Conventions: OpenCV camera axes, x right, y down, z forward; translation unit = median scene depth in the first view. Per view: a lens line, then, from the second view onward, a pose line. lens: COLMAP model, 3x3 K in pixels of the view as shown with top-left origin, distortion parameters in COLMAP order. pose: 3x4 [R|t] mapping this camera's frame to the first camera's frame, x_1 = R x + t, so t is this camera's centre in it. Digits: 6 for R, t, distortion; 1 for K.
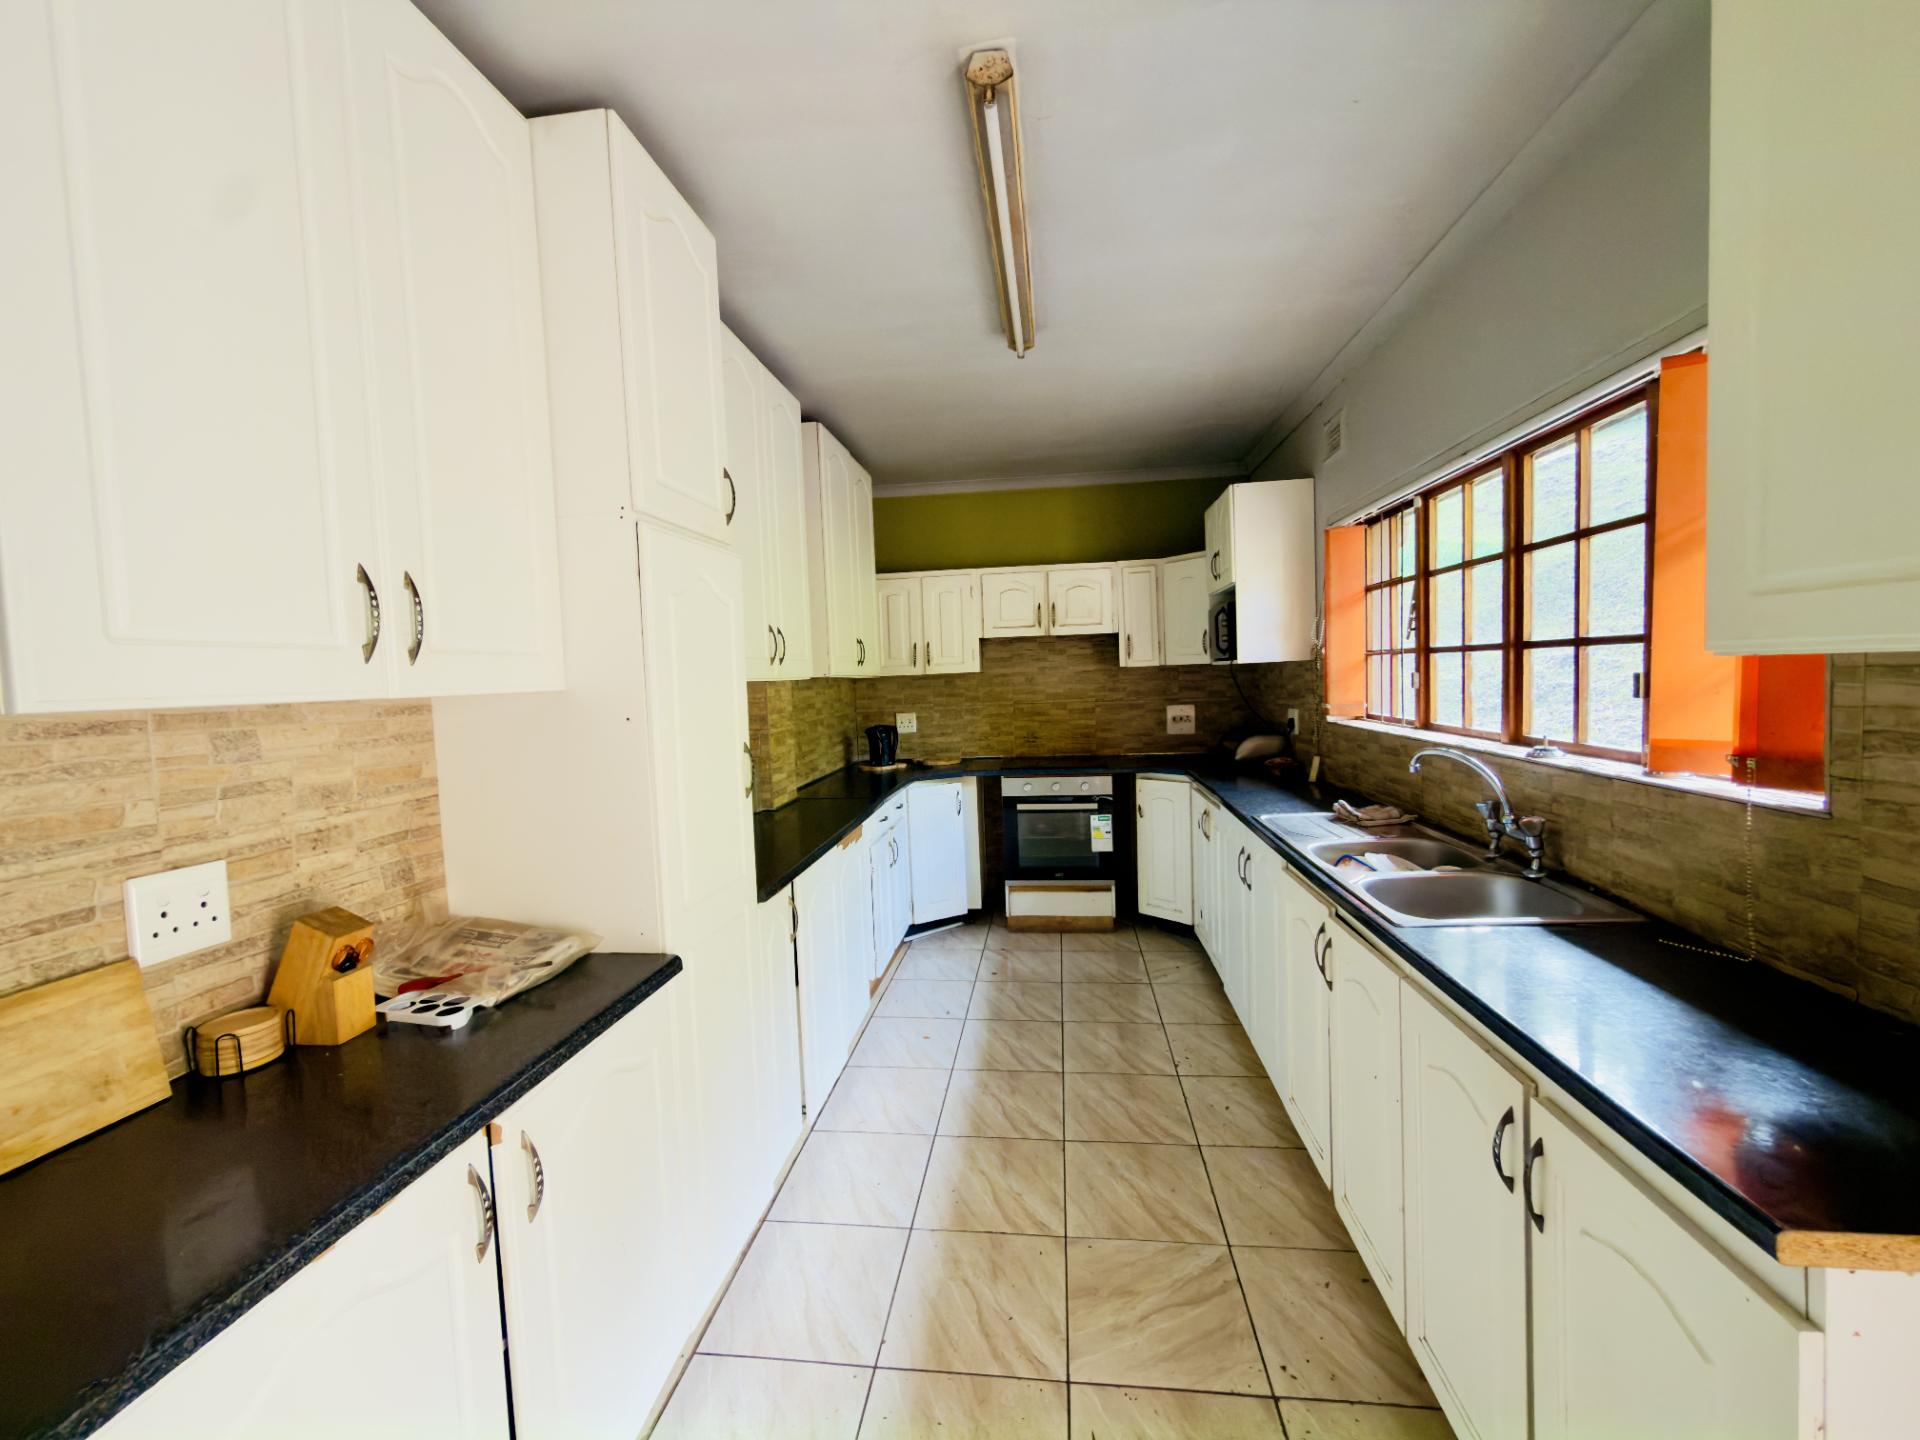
lens RADIAL K [[766.1, 0, 961.6], [0, 766.1, 721.7], [0, 0, 1]] dist [-0.001394, 0.000385]
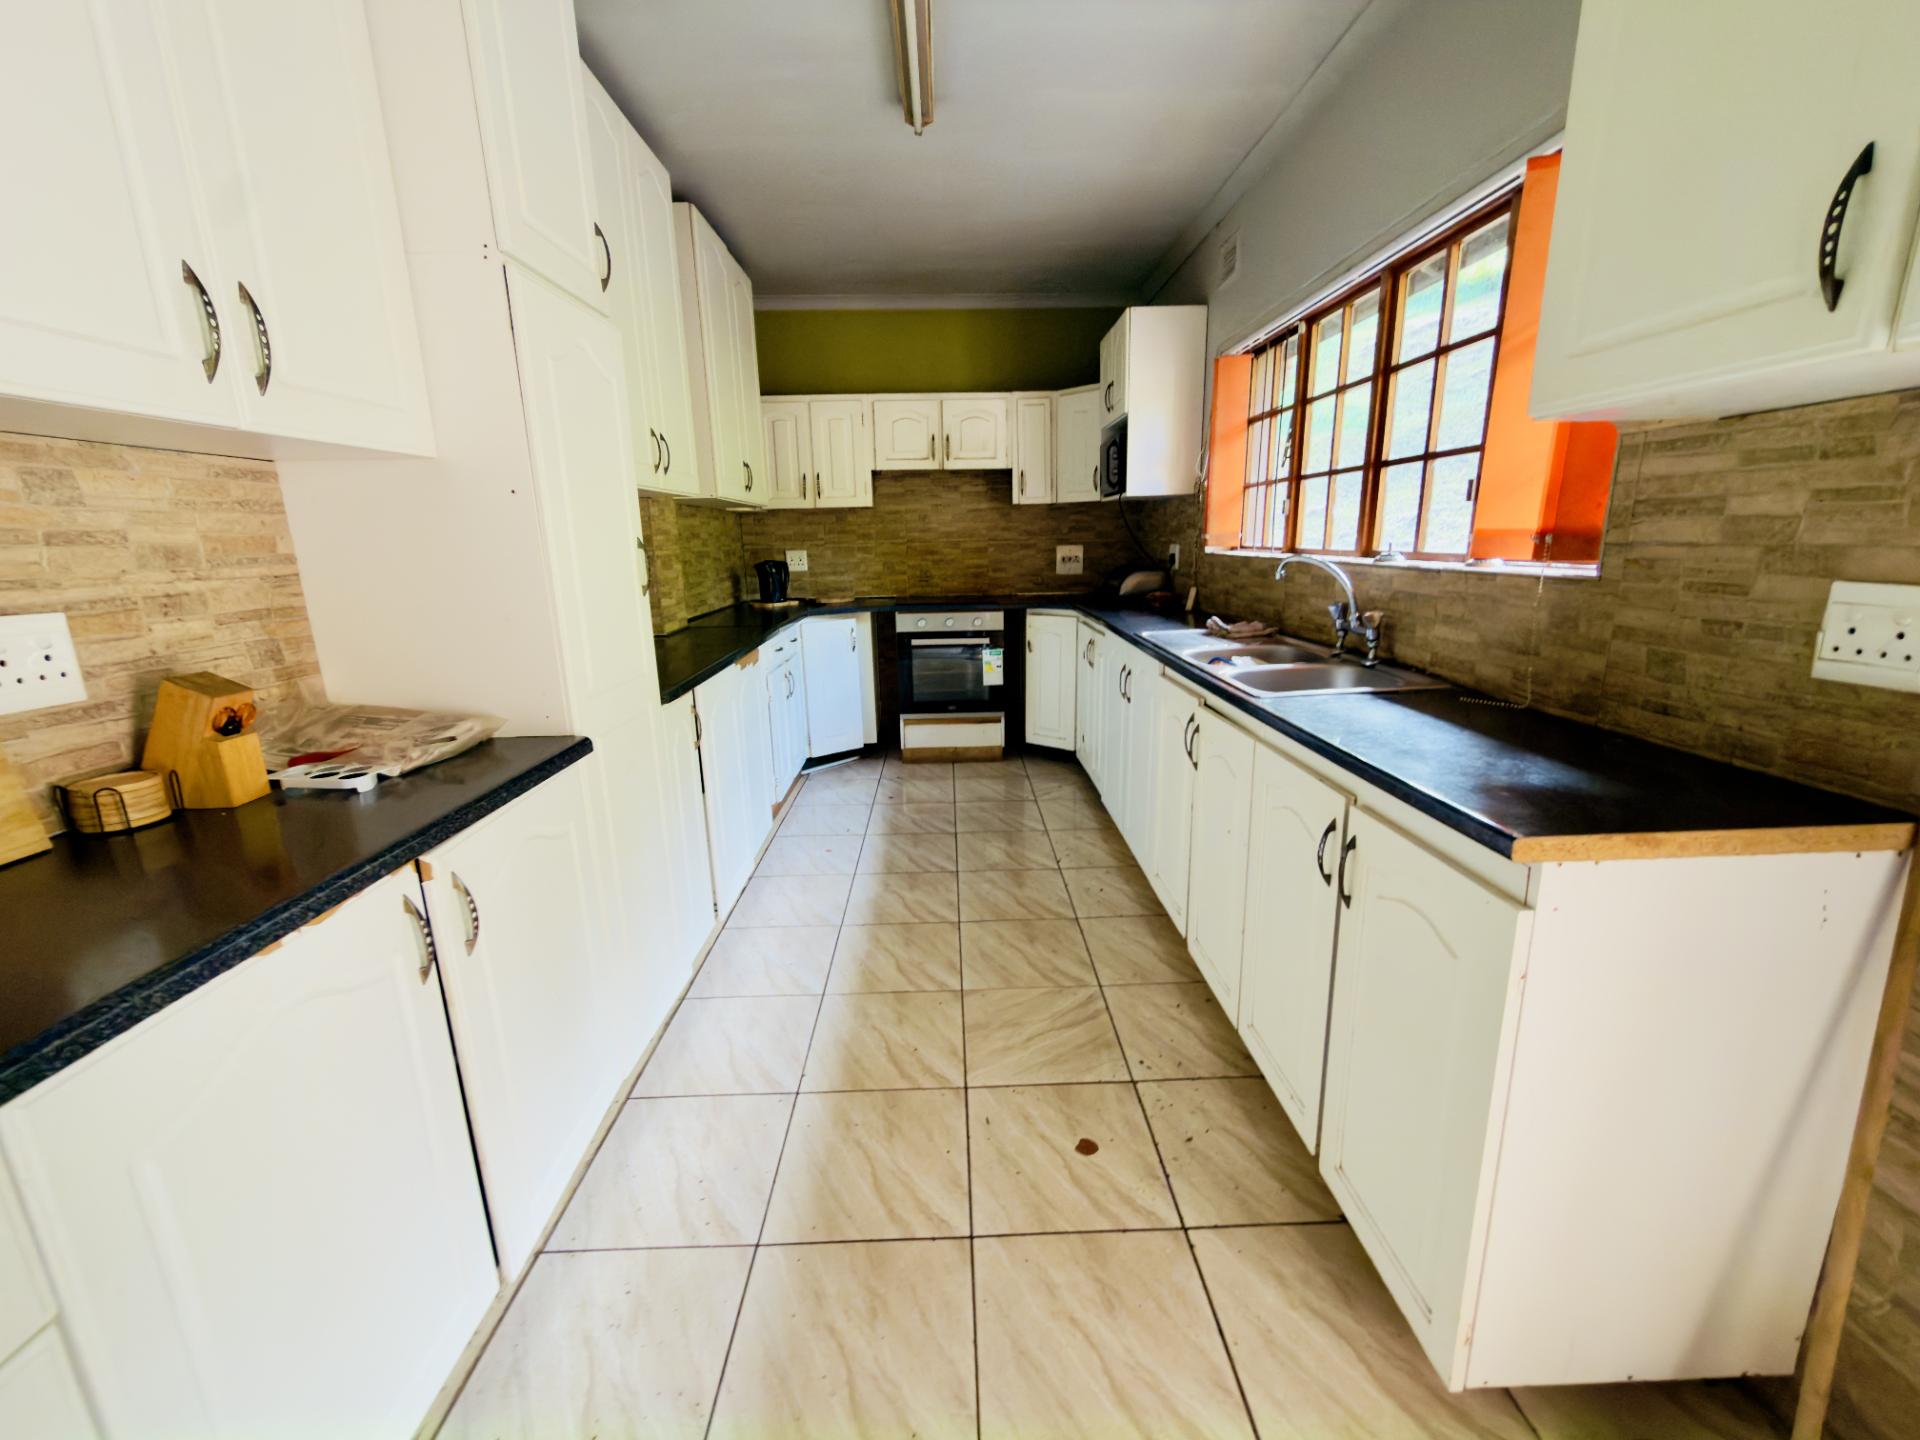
lens RADIAL K [[766.1, 0, 961.7], [0, 766.1, 721.2], [0, 0, 1]] dist [-0.001394, 0.000385]
pose [[0.989294, -0.016902, 0.144951, -0.023522], [-0.008184, 0.985282, 0.170743, 0.089090], [-0.145703, -0.170102, 0.974595, -0.041252]]
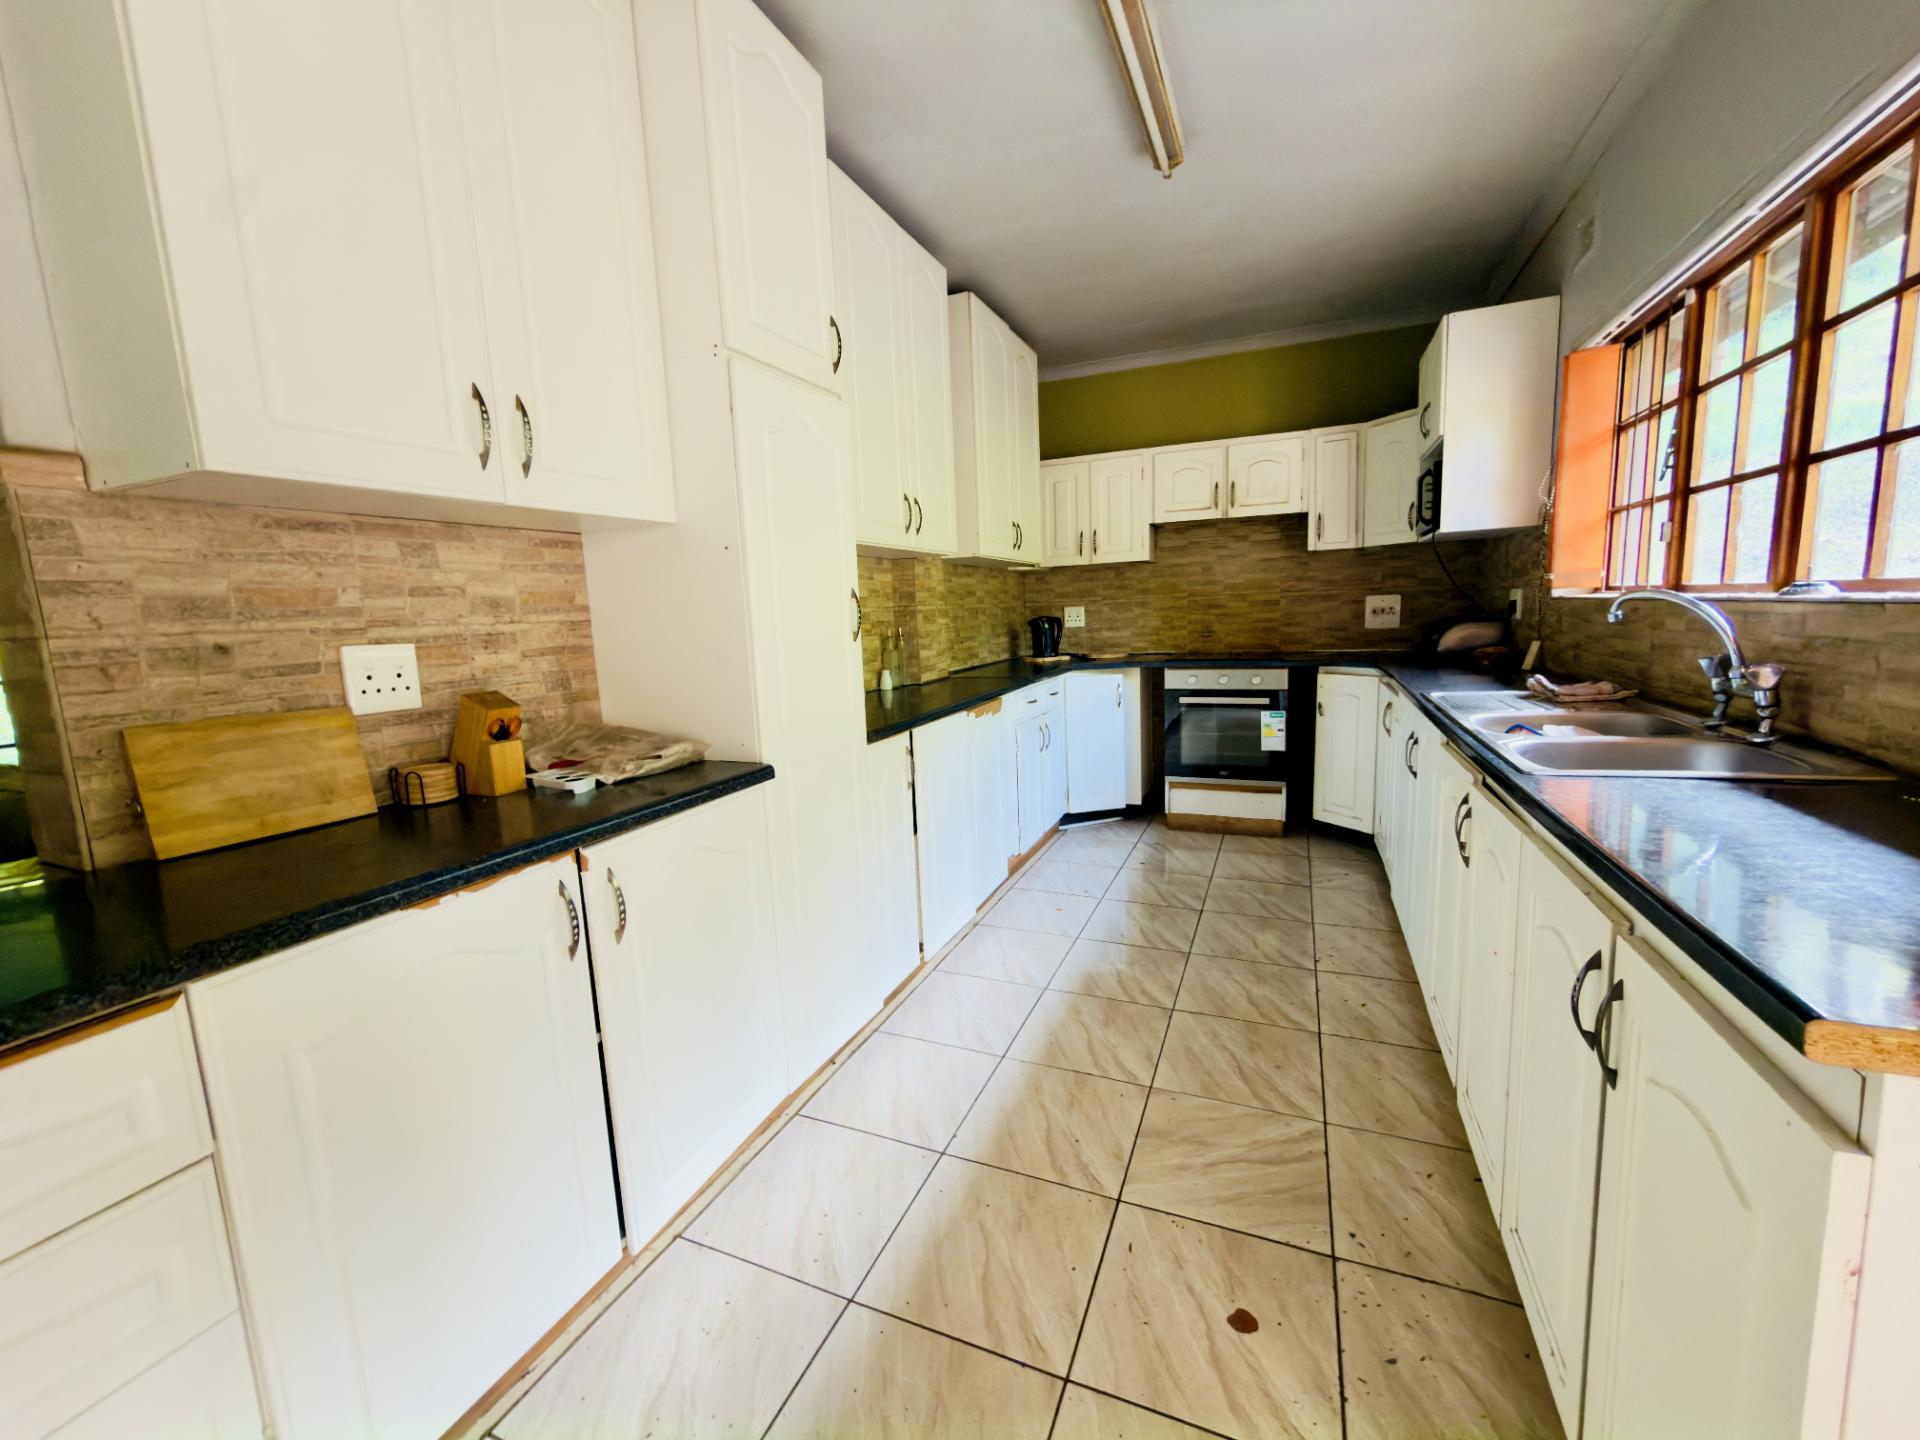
lens RADIAL K [[766.1, 0, 960.9], [0, 766.1, 720.6], [0, 0, 1]] dist [-0.001394, 0.000385]
pose [[0.961045, 0.038169, -0.273745, 0.158886], [-0.012397, 0.995375, 0.095264, 0.108530], [0.276115, -0.088159, 0.957073, 0.017442]]
